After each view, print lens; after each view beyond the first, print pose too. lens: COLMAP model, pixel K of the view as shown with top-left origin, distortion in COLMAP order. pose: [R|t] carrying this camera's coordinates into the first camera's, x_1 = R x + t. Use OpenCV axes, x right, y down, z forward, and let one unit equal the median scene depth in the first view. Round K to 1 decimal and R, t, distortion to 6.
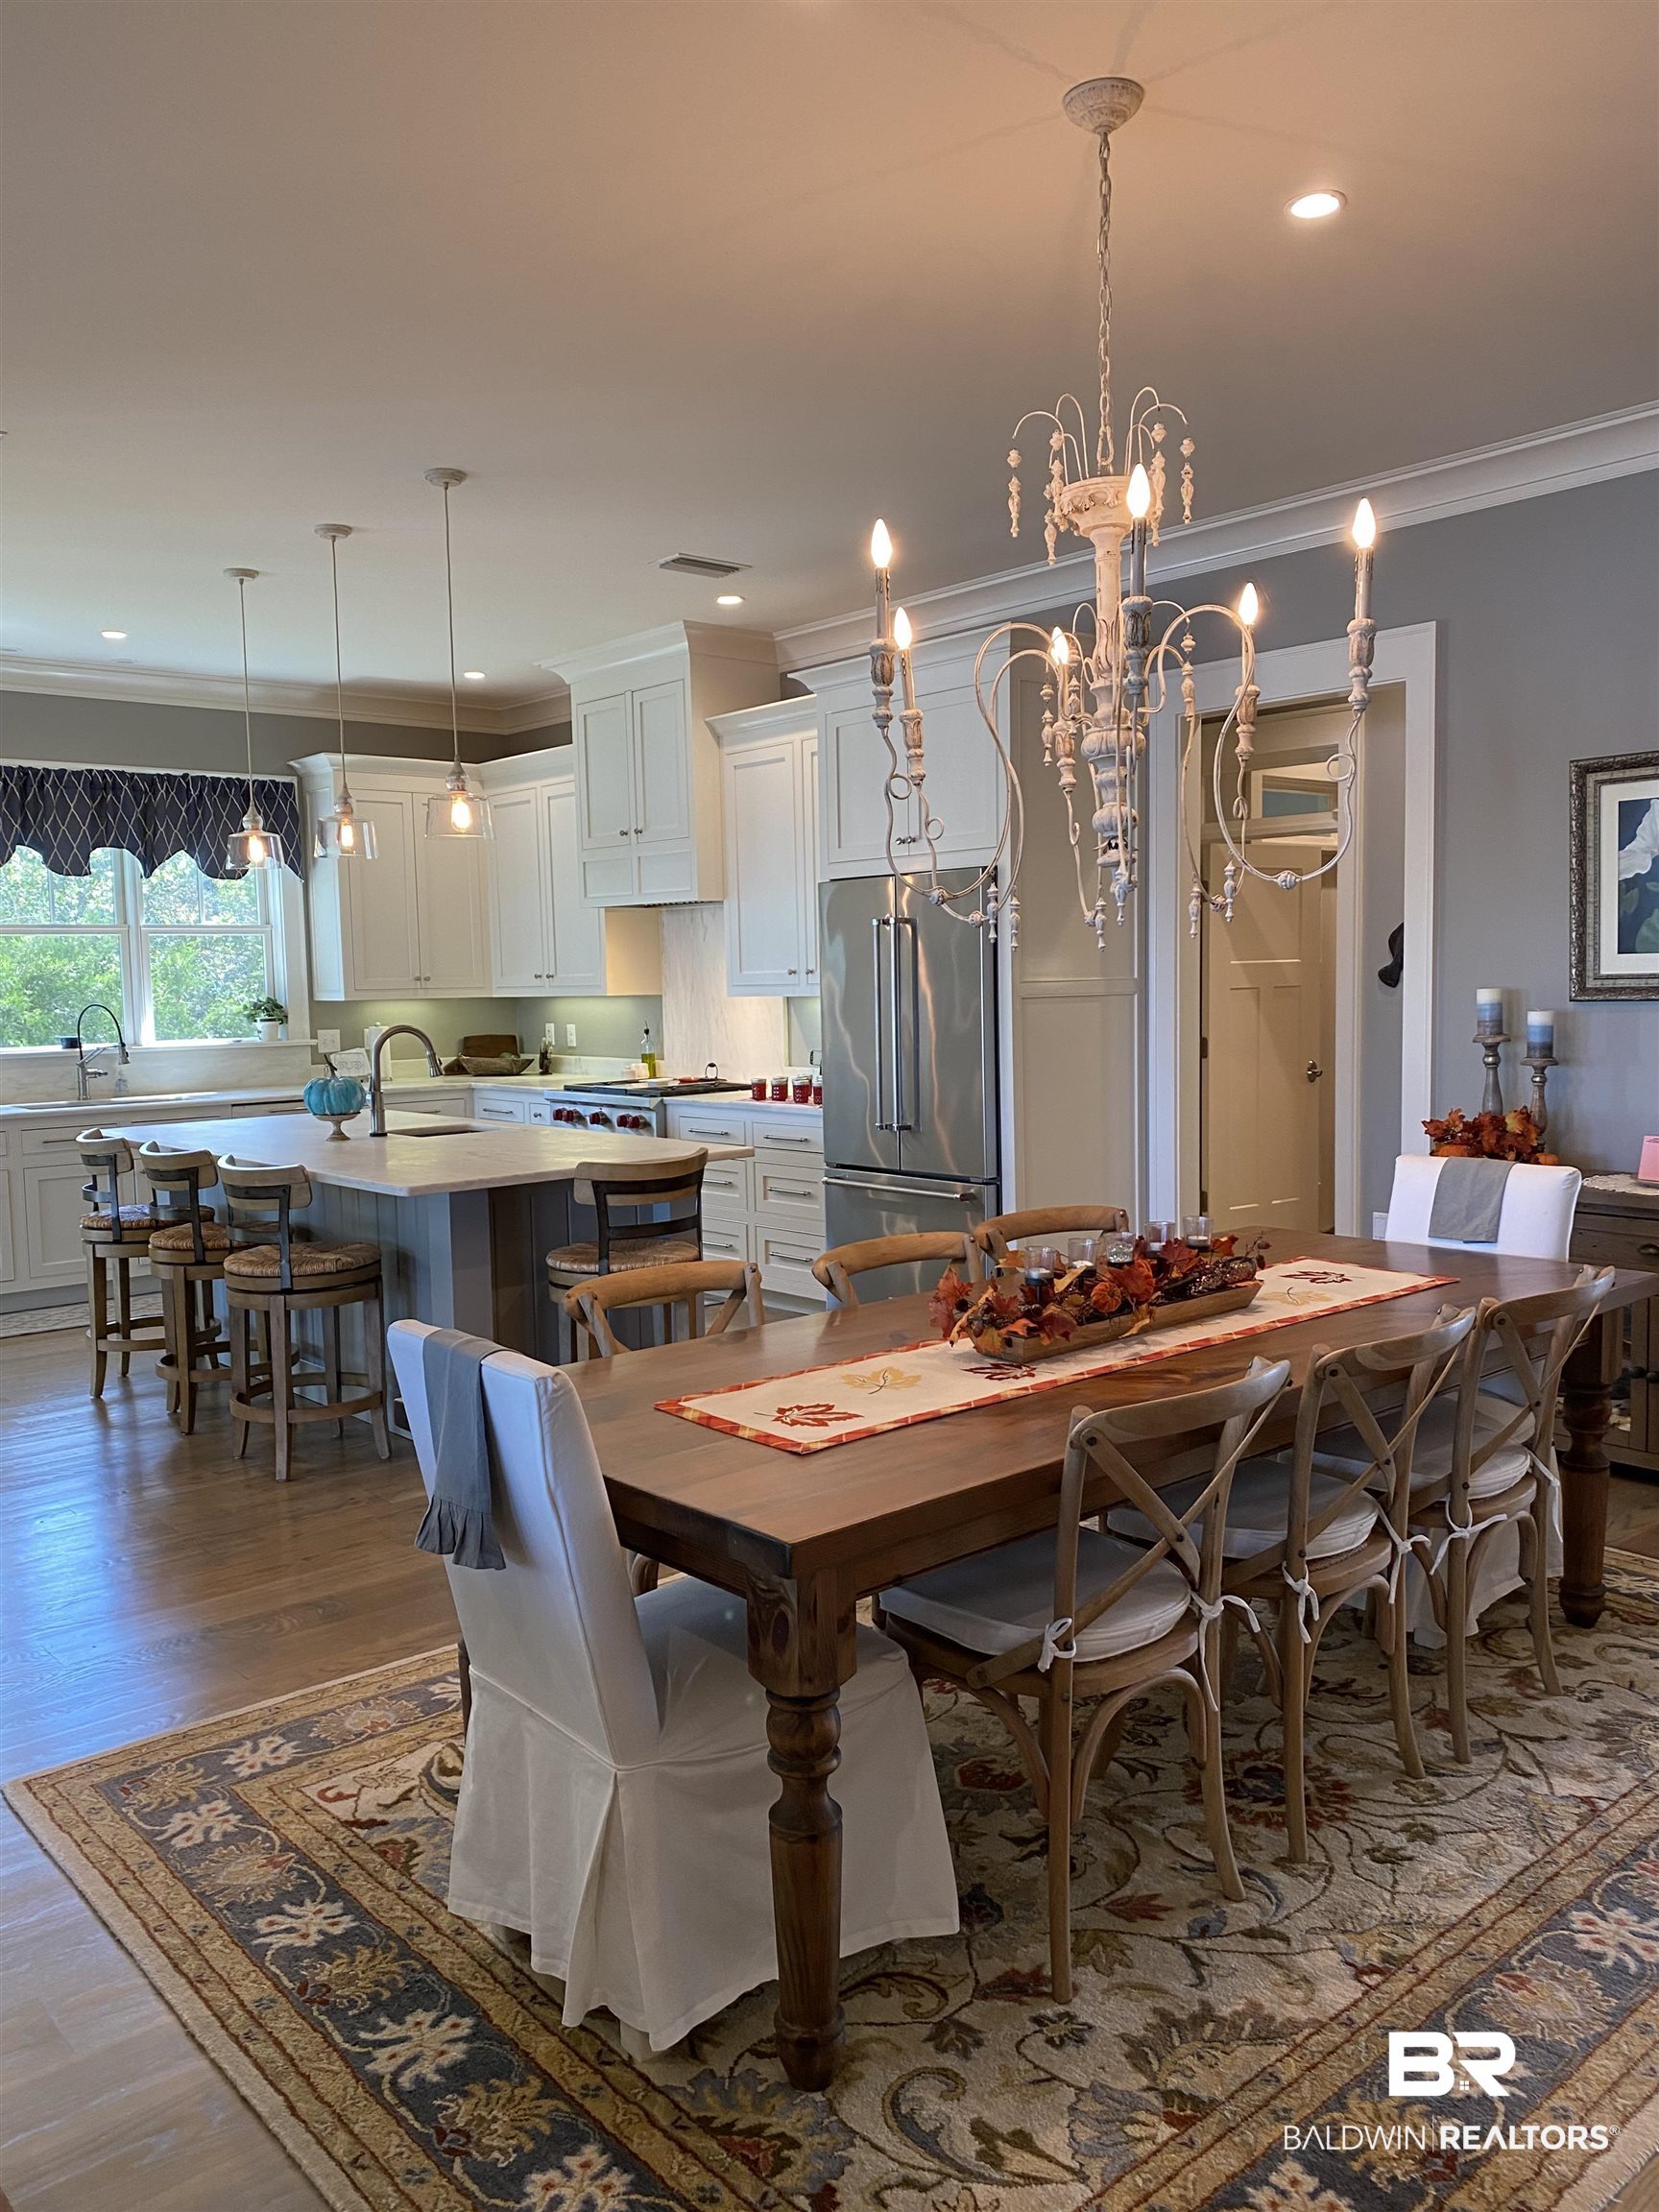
lens RADIAL K [[1711.5, 0, 823.9], [0, 1711.5, 1102.9], [0, 0, 1]] dist [0.032267, 0.000159]
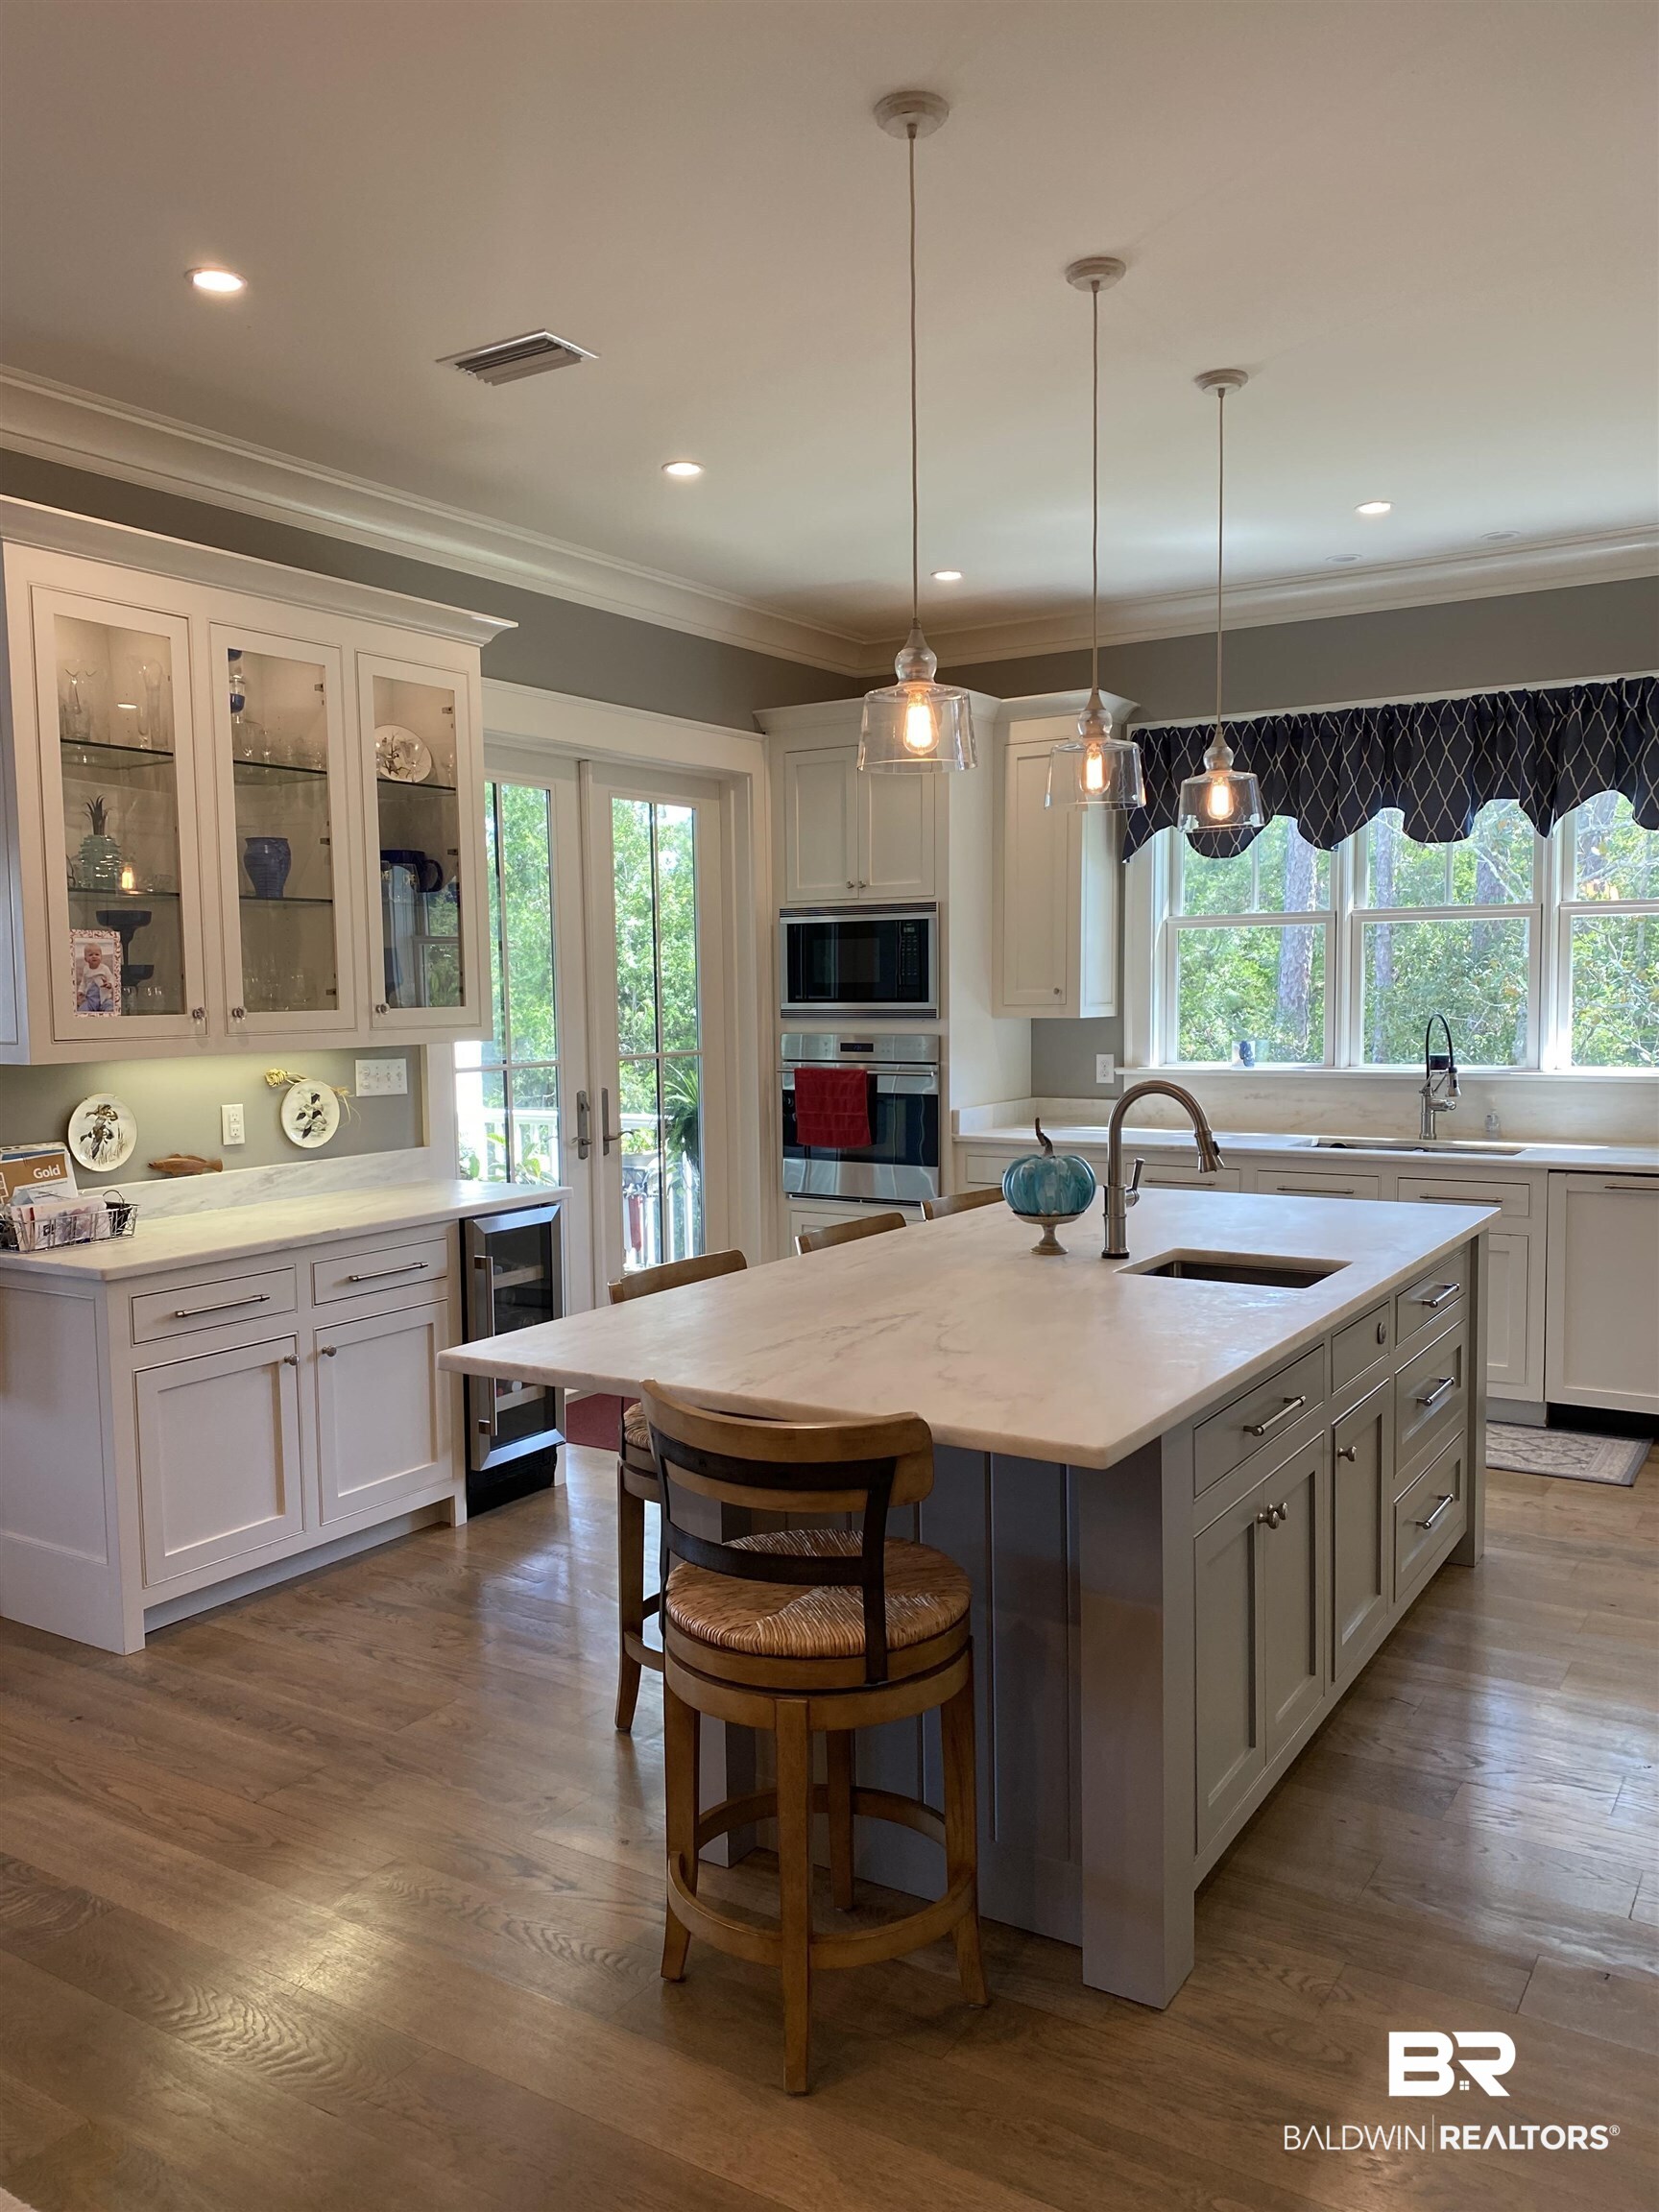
lens RADIAL K [[1711.5, 0, 825.5], [0, 1711.5, 1113.2], [0, 0, 1]] dist [0.032267, 0.000159]
pose [[0.289530, 0.095242, -0.952419, 0.214898], [-0.069035, 0.994524, 0.078466, -0.054146], [0.954676, 0.043032, 0.294520, 0.526122]]
